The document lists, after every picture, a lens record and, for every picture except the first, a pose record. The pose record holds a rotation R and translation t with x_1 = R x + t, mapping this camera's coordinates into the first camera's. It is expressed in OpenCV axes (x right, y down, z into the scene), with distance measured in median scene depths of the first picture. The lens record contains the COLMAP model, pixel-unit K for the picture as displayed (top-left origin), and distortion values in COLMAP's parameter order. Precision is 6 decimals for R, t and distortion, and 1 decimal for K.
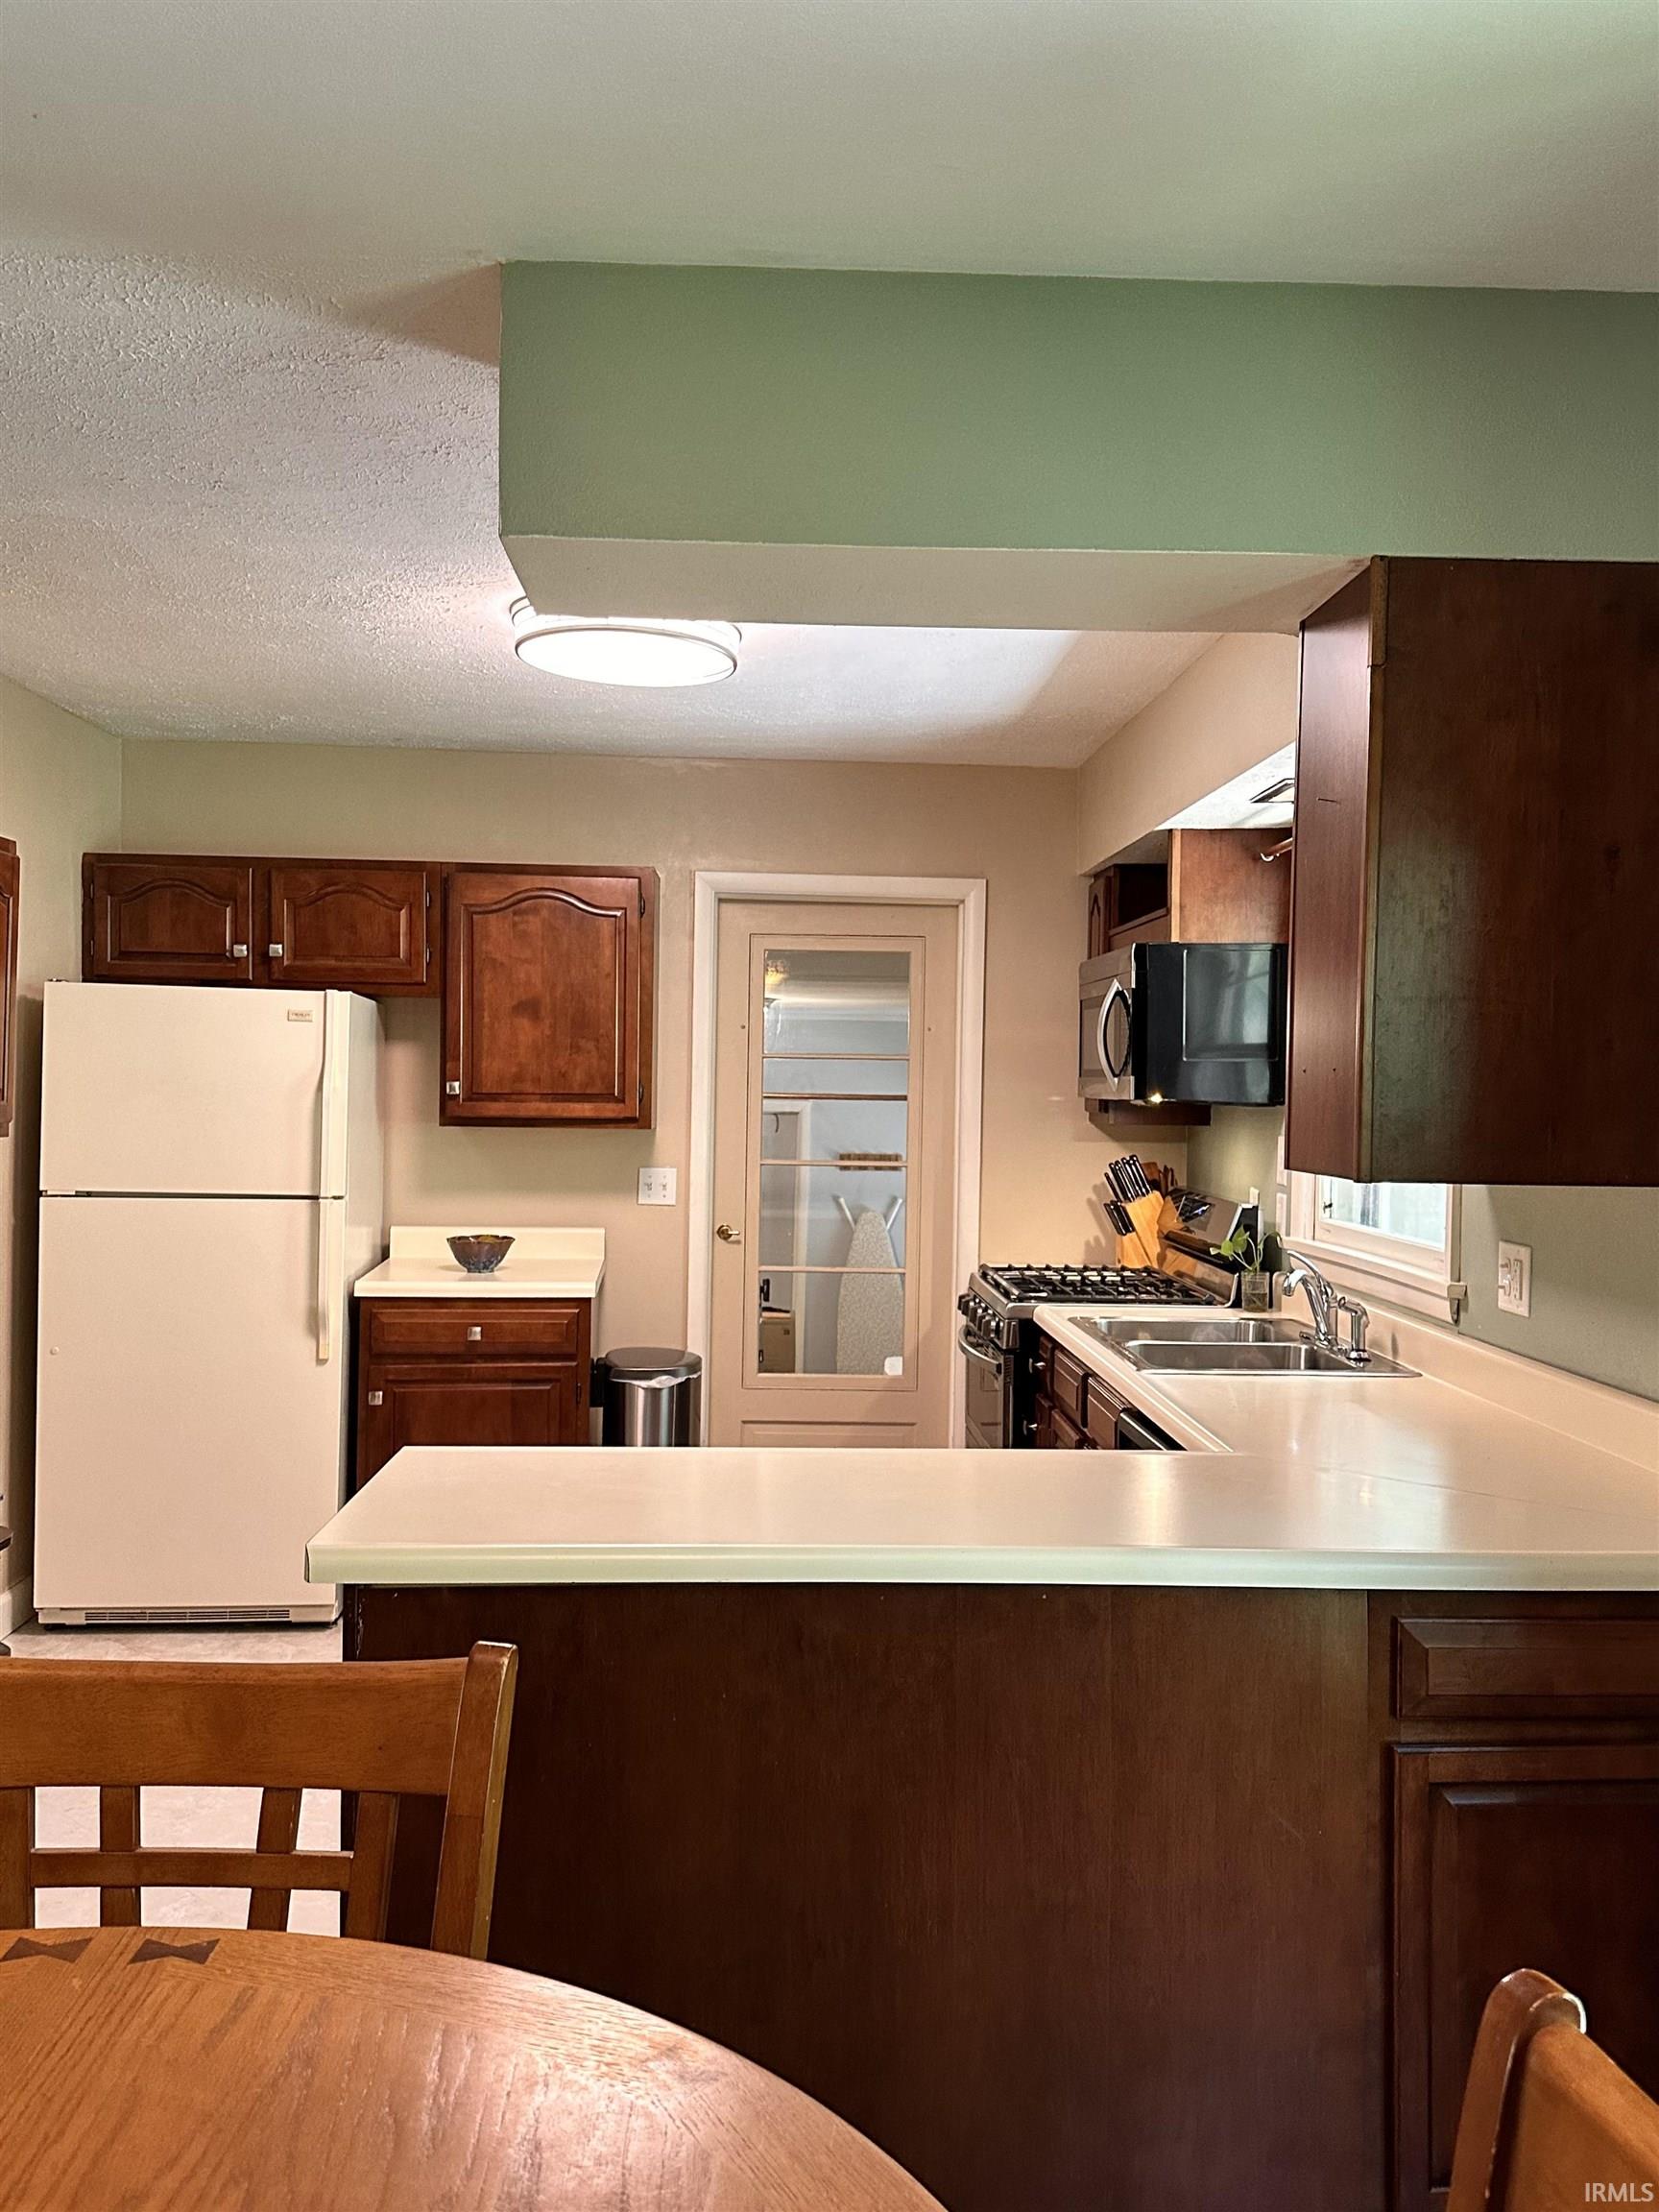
lens RADIAL K [[1861.8, 0, 822.1], [0, 1861.8, 1123.3], [0, 0, 1]] dist [0.093045, -0.024330]
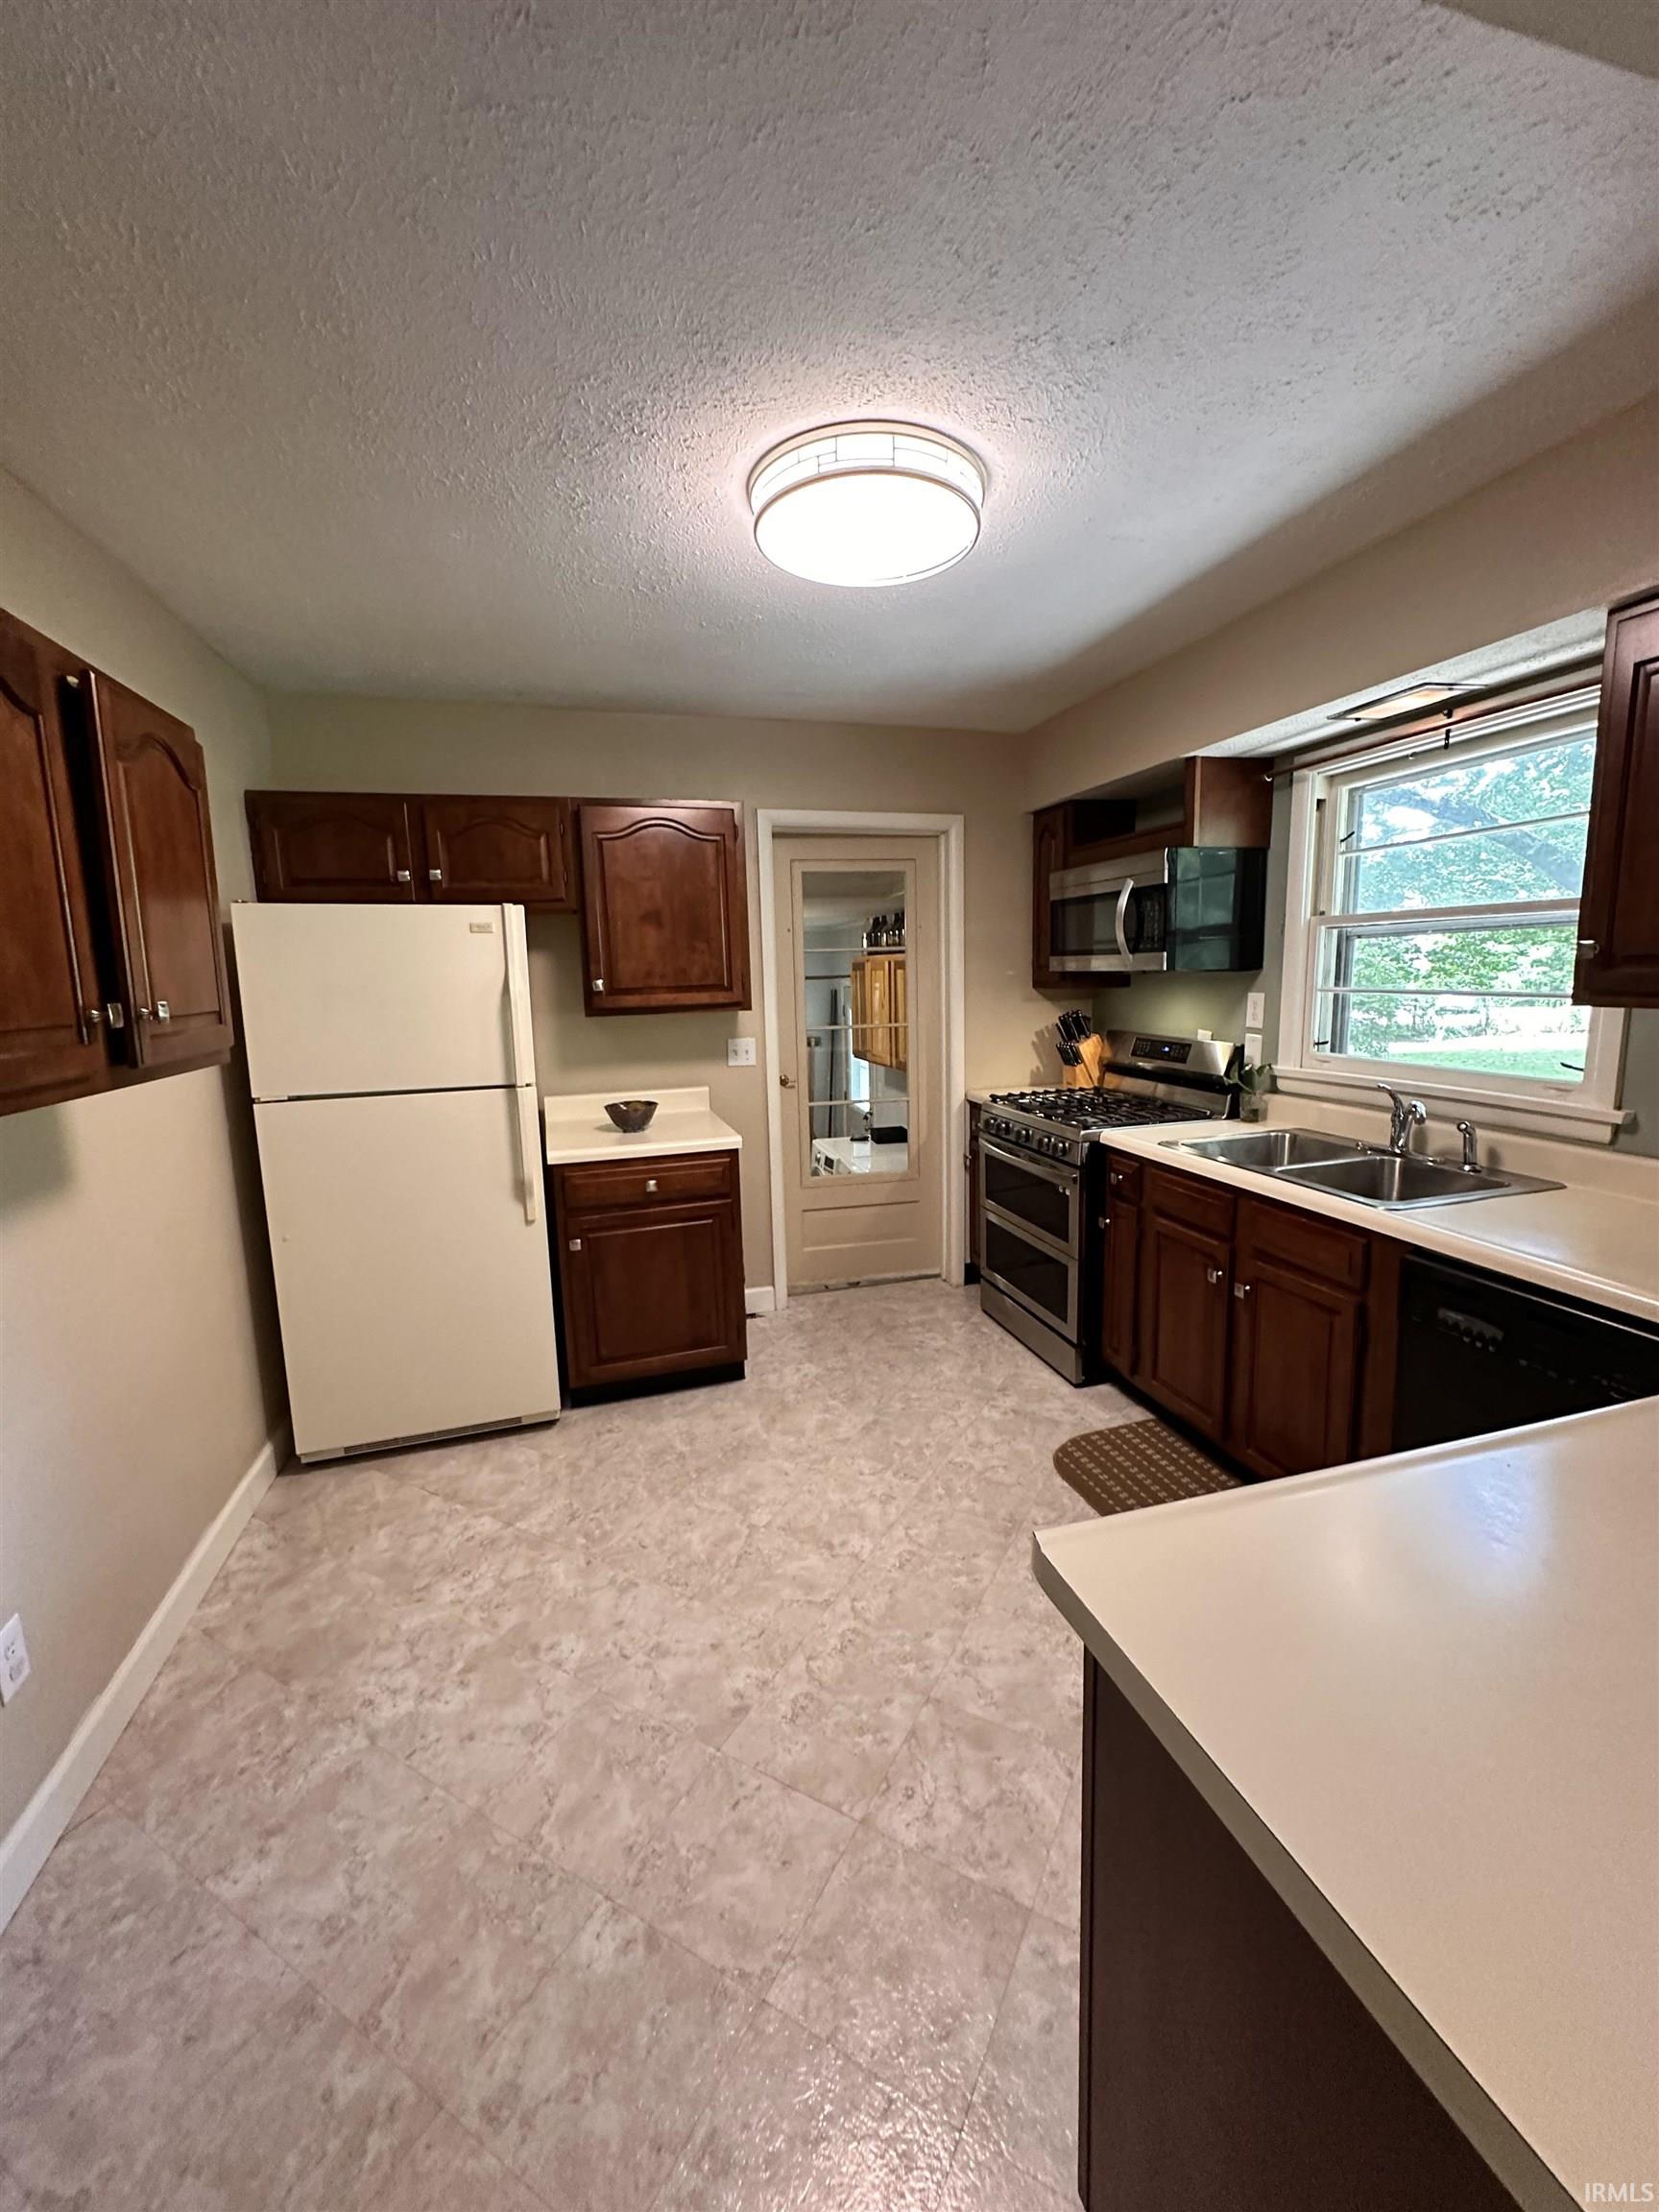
lens RADIAL K [[889.0, 0, 832.6], [0, 889.0, 1109.0], [0, 0, 1]] dist [-0.002559, 0.001293]
pose [[0.971690, -0.078491, 0.222841, -0.183015], [0.048066, 0.989151, 0.138819, -0.012188], [-0.231319, -0.124178, 0.964920, 0.385190]]
